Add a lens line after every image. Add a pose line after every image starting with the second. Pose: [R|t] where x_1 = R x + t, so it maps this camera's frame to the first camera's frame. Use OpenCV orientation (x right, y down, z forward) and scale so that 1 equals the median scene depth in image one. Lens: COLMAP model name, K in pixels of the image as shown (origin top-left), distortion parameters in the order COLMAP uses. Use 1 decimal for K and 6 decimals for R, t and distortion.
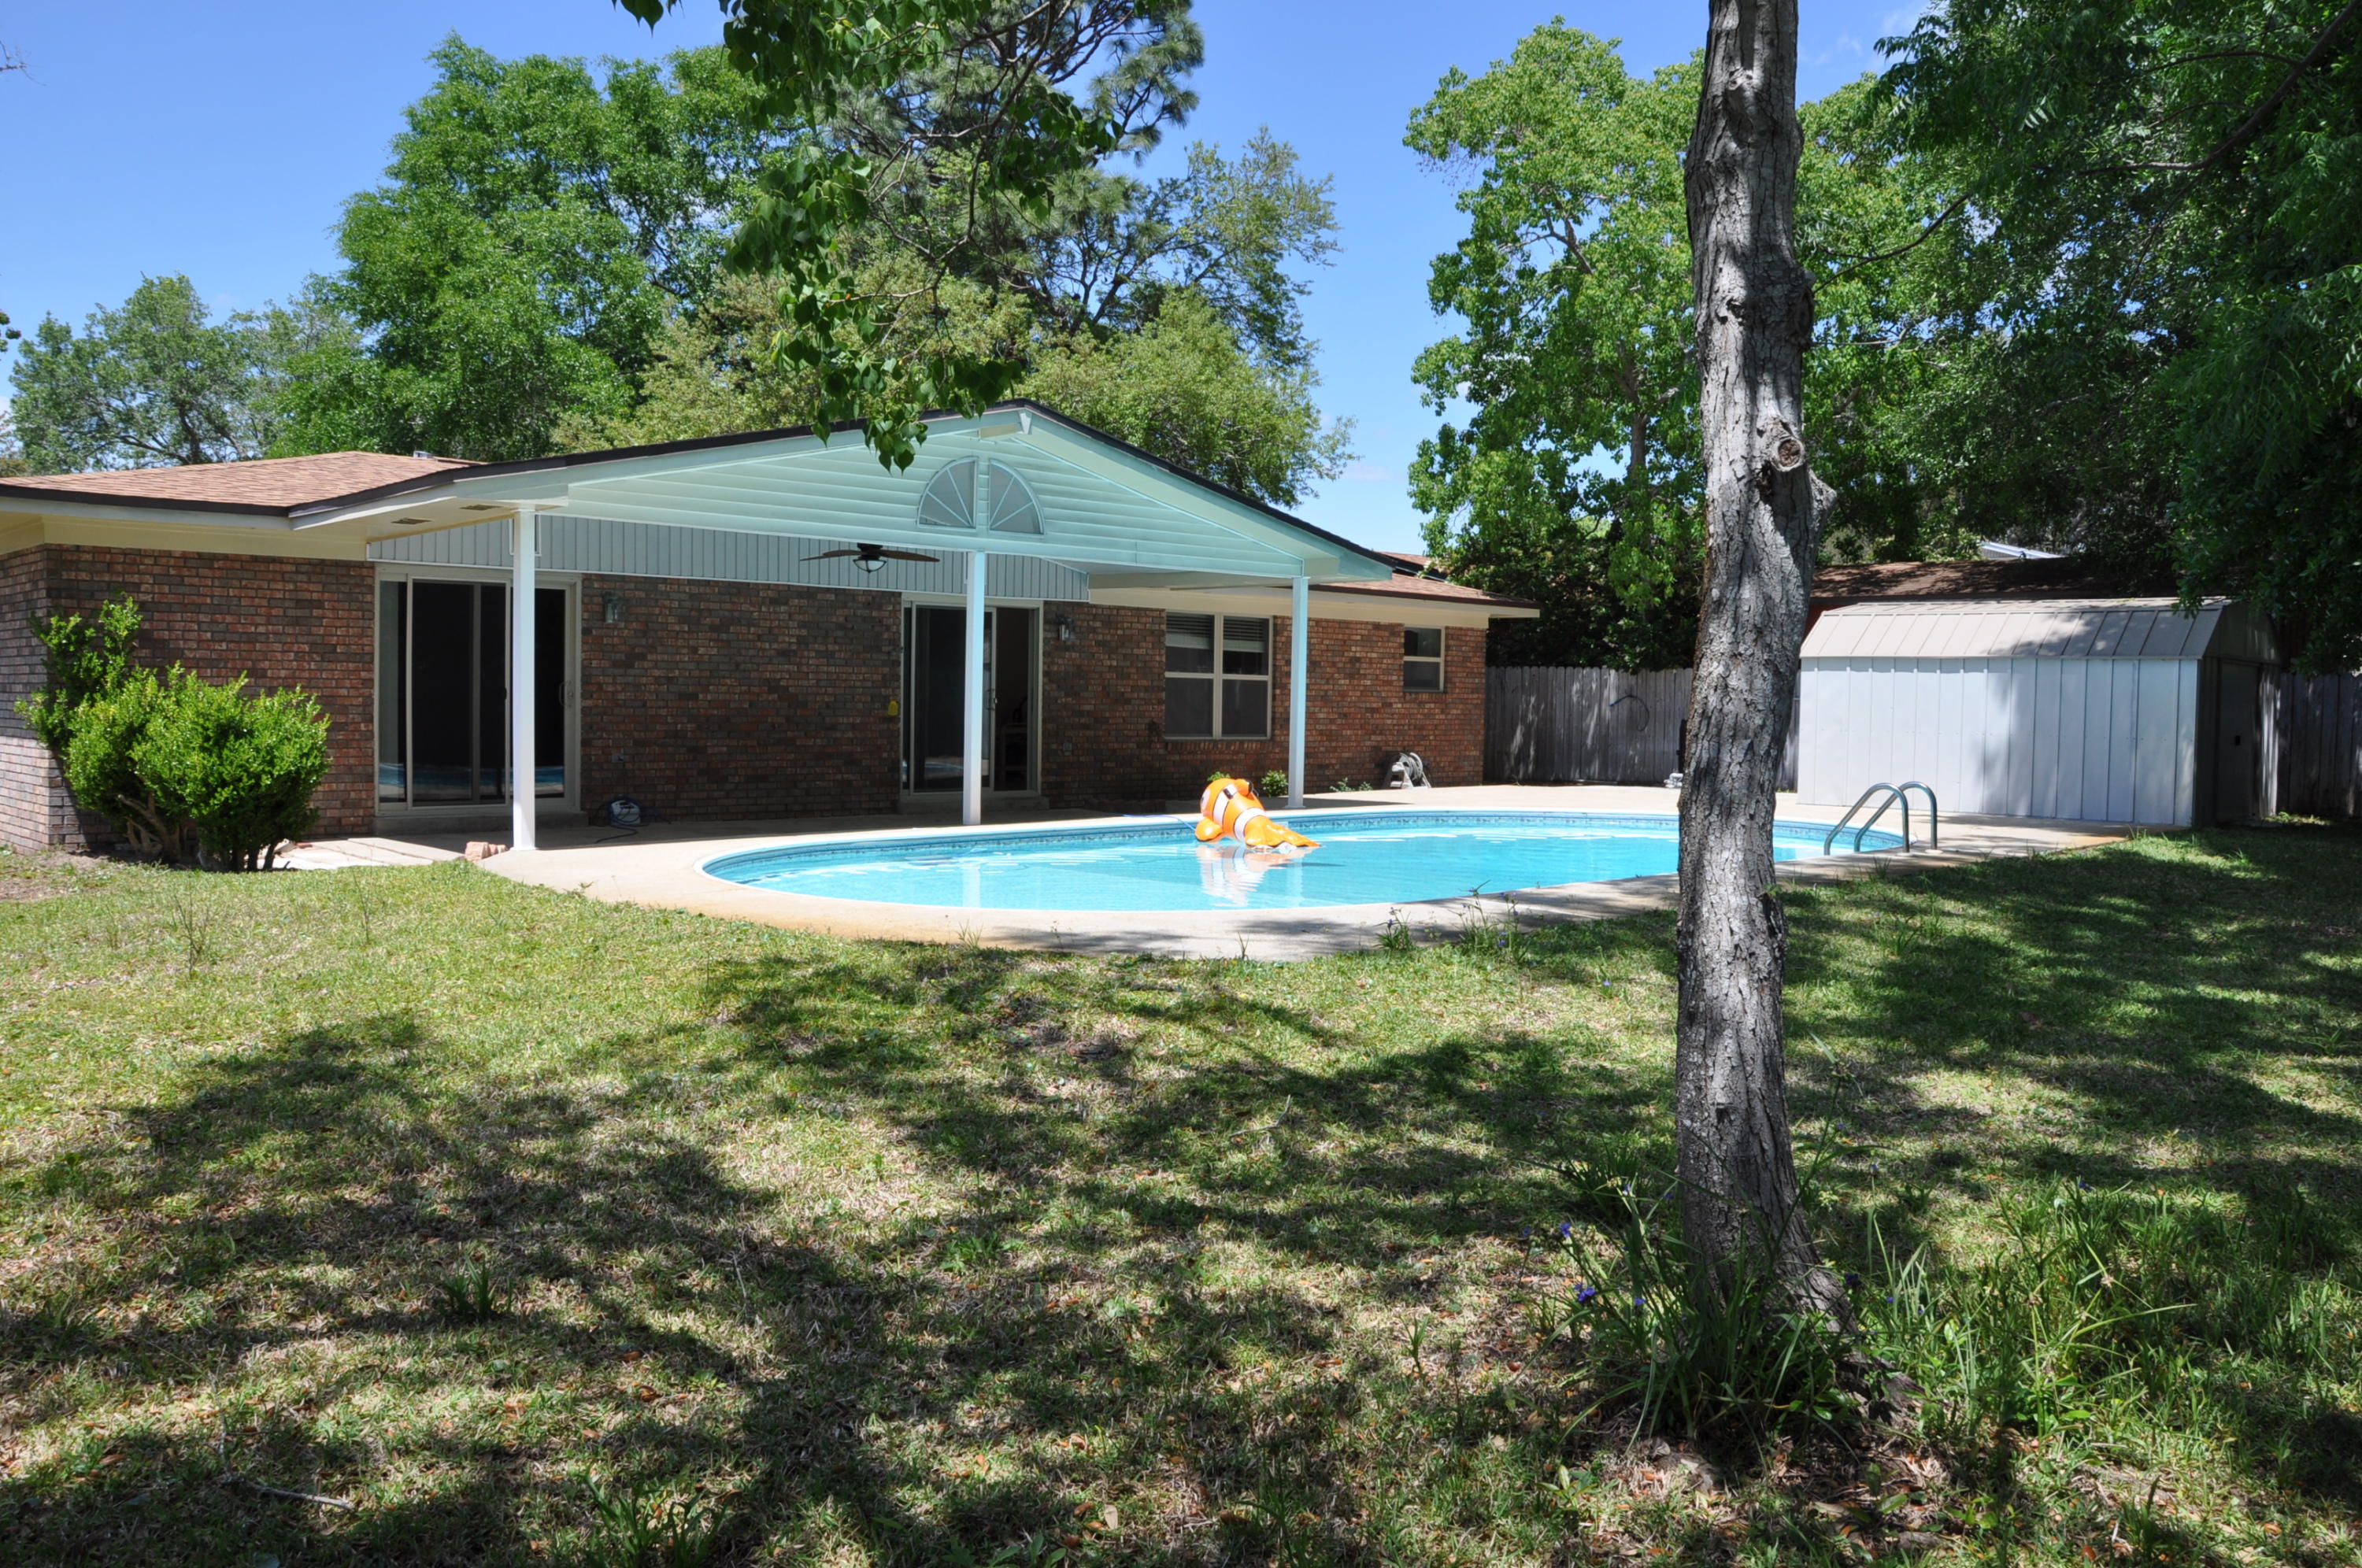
lens RADIAL K [[1851.5, 0, 1181.0], [0, 1851.5, 784.0], [0, 0, 1]] dist [-0.173701, 0.156675]
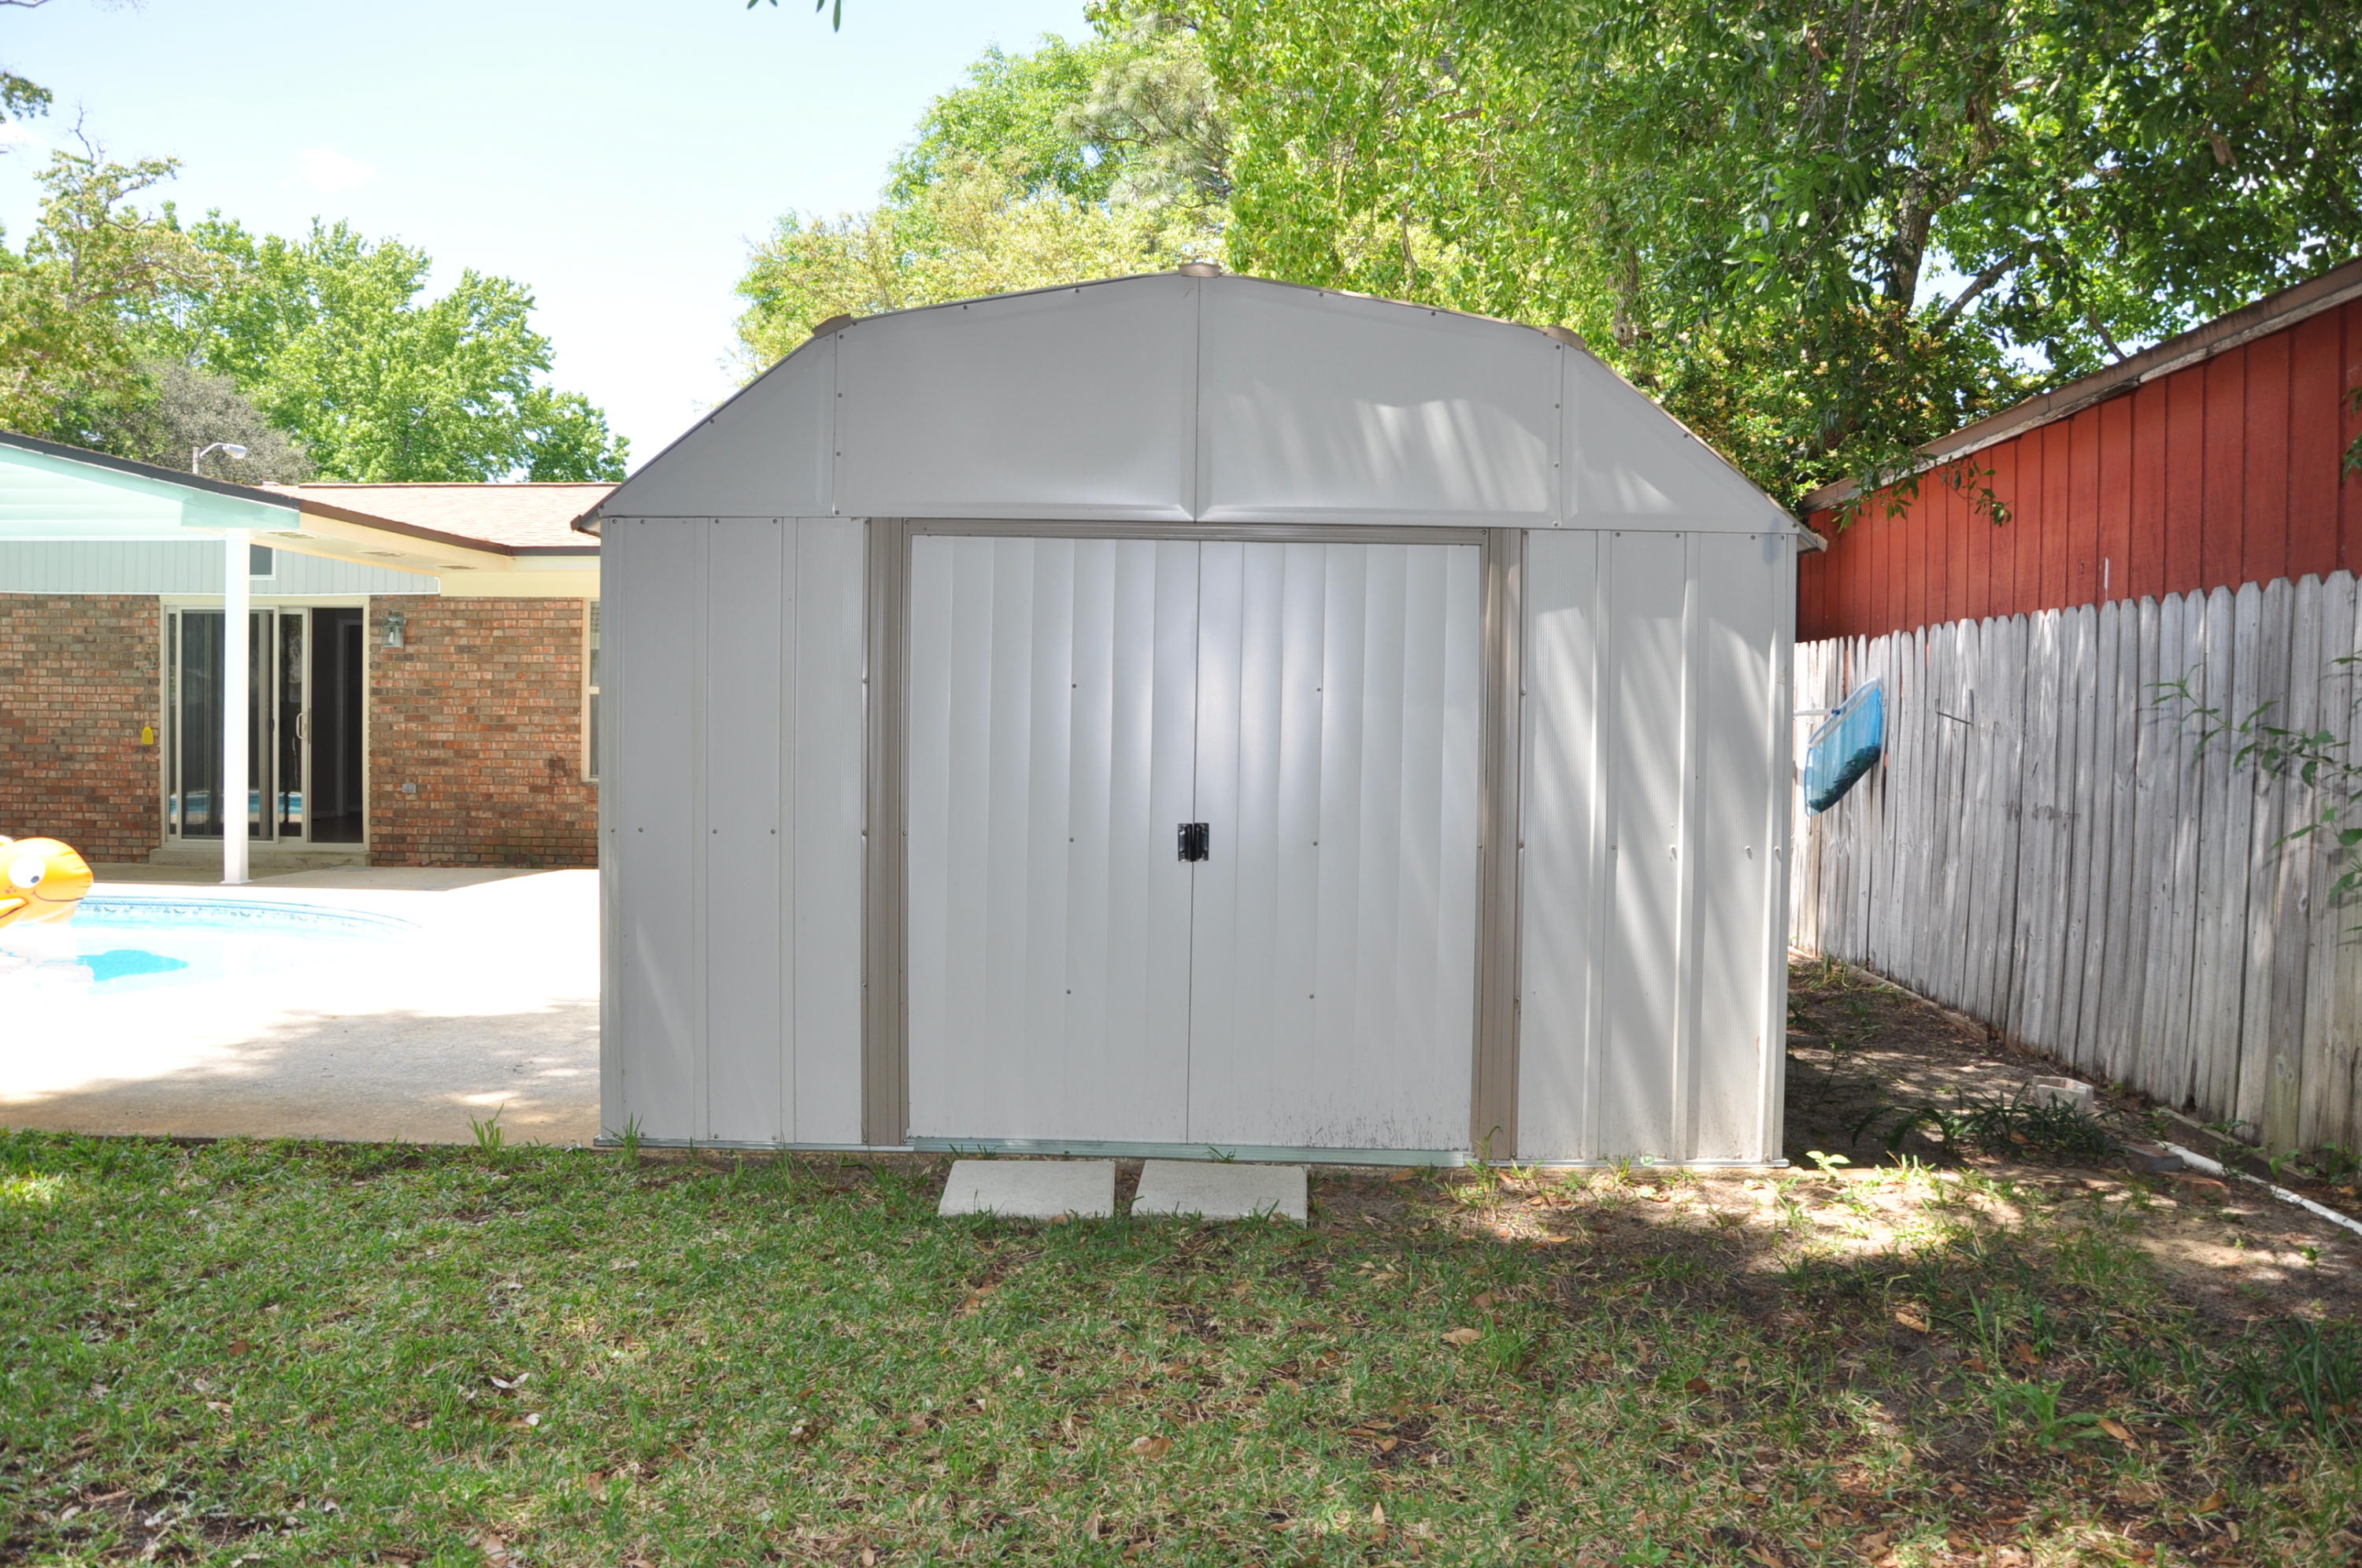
lens RADIAL K [[1851.5, 0, 1181.0], [0, 1851.5, 784.0], [0, 0, 1]] dist [-0.173701, 0.156675]
pose [[0.700064, 0.015016, -0.713922, 0.781493], [-0.035512, 0.999274, -0.013806, -0.026092], [0.713197, 0.035018, 0.700089, 0.814120]]
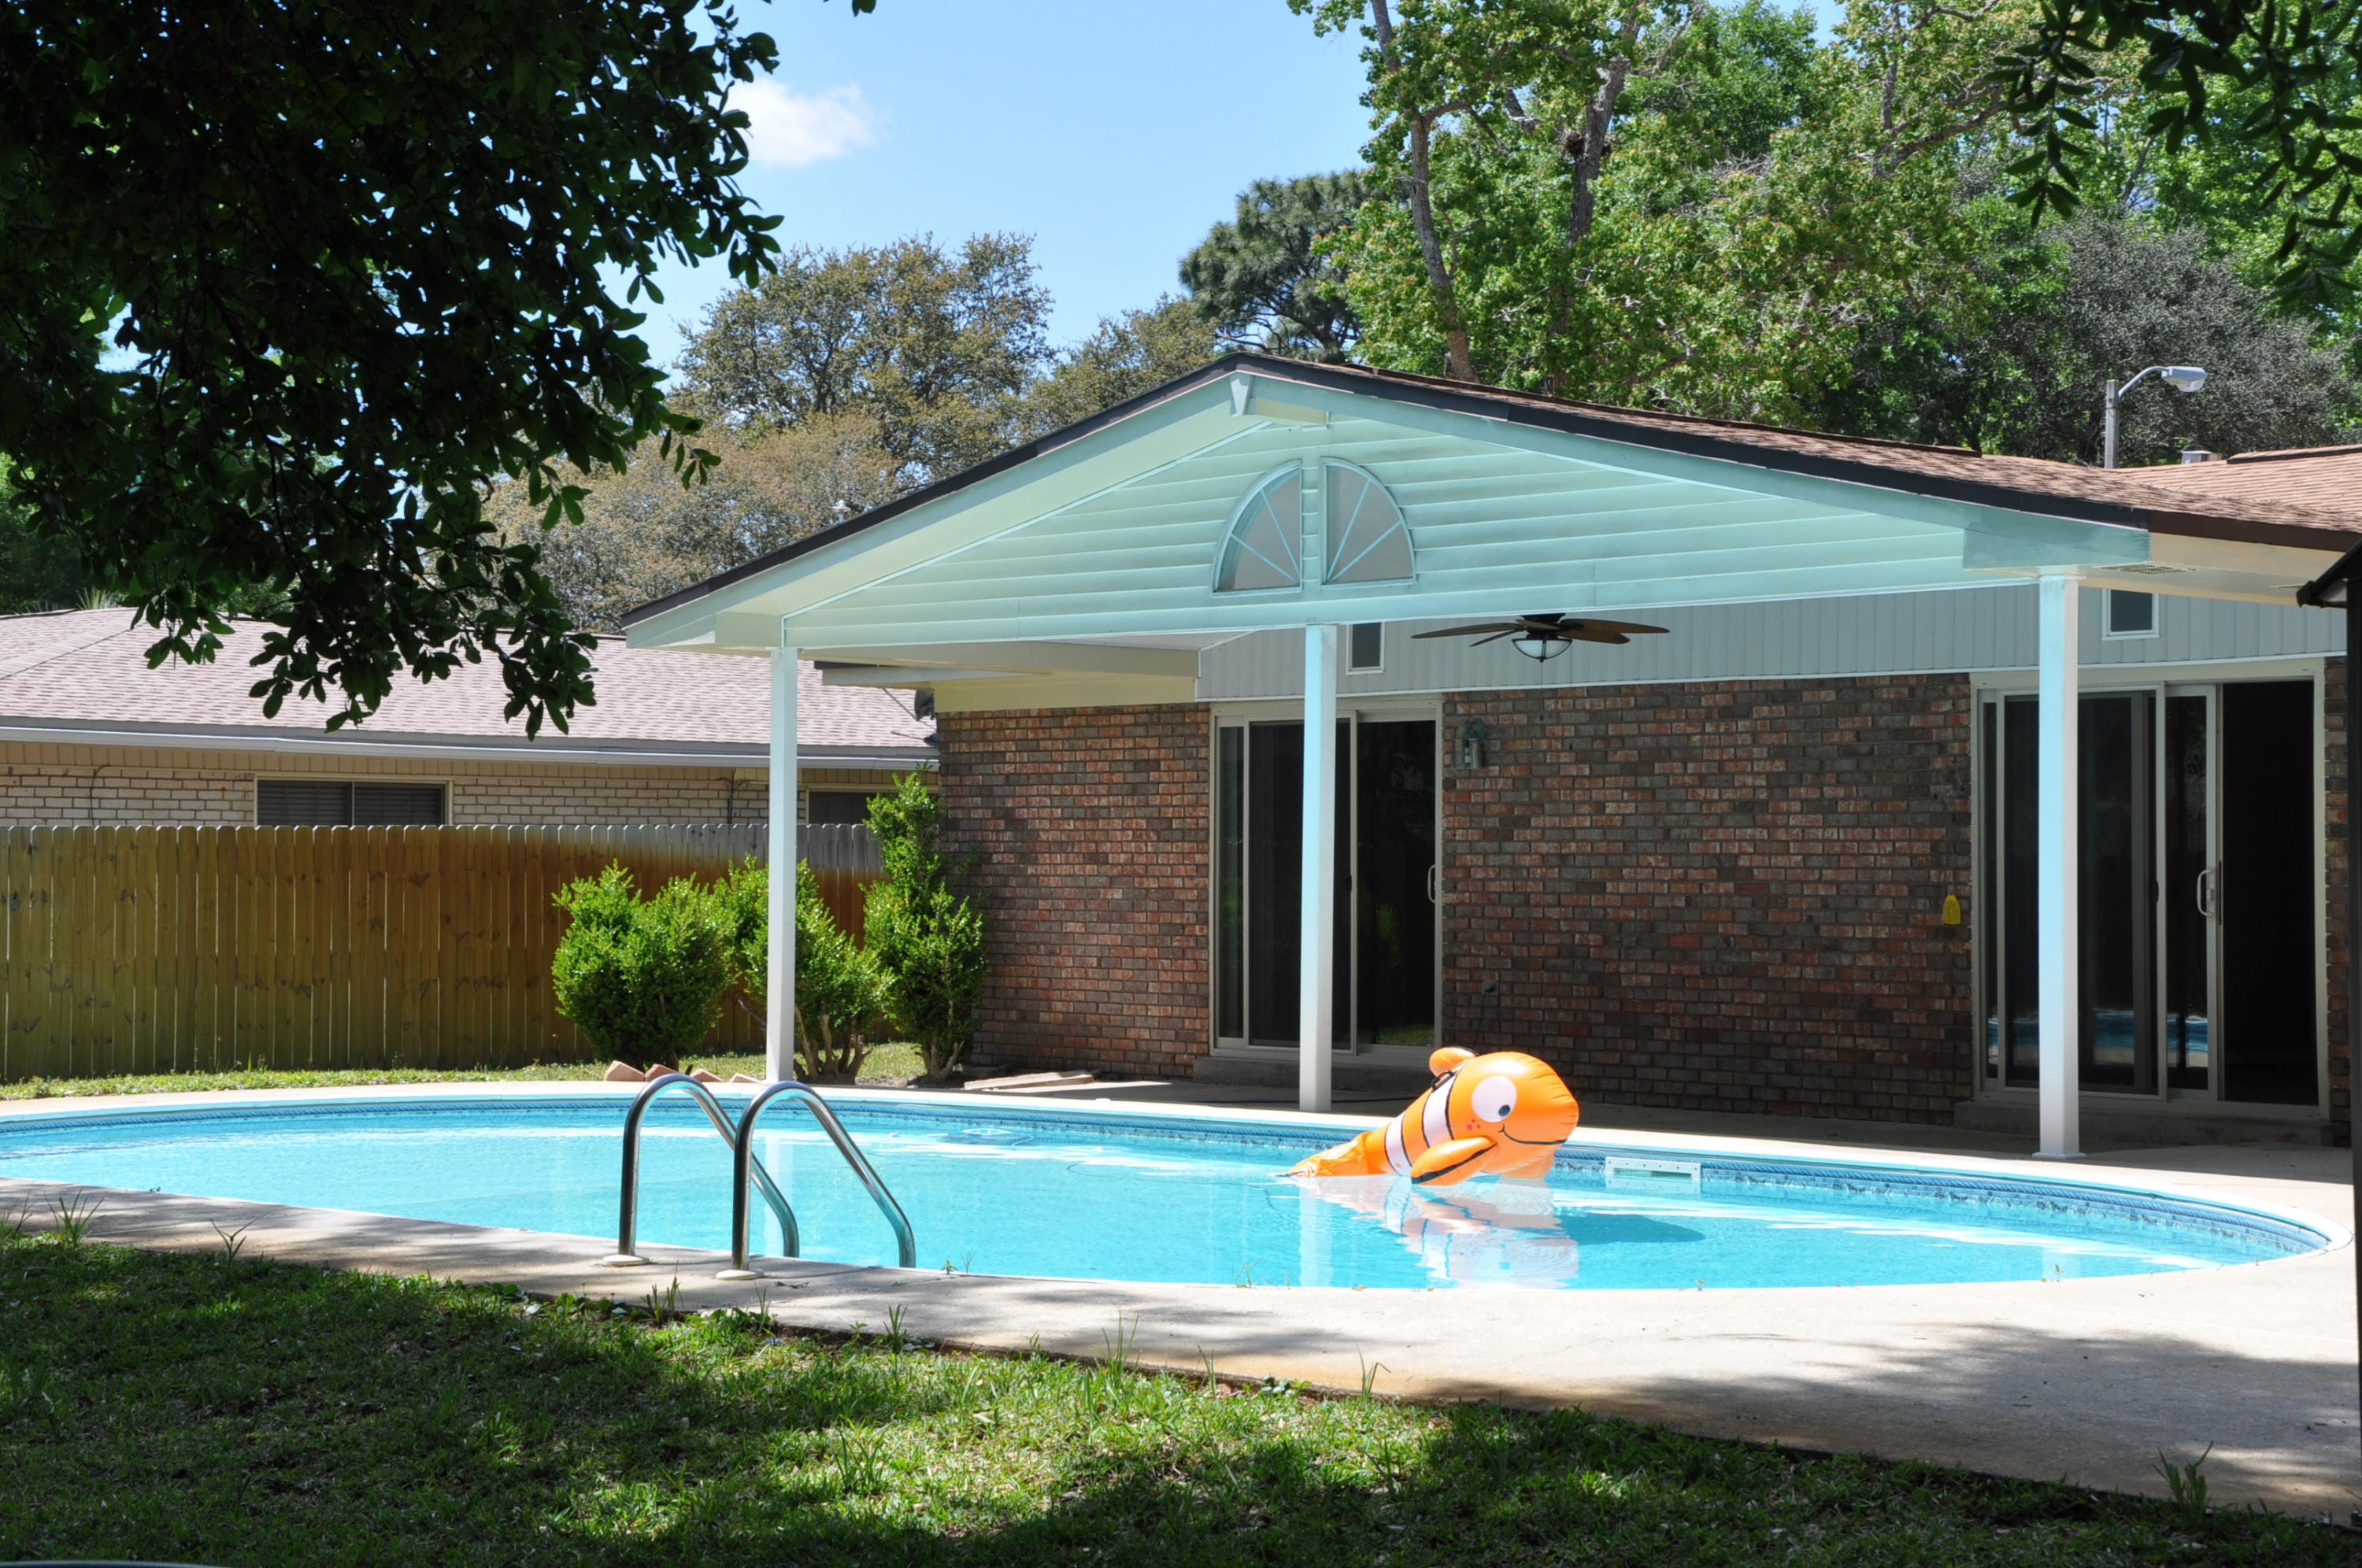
lens RADIAL K [[3859.6, 0, 1181.0], [0, 3859.6, 784.0], [0, 0, 1]] dist [0.294100, -0.108254]
pose [[0.017754, -0.038862, -0.999087, 0.933405], [-0.049408, 0.997989, -0.039697, -0.024181], [0.998621, 0.050068, 0.015798, 0.817559]]
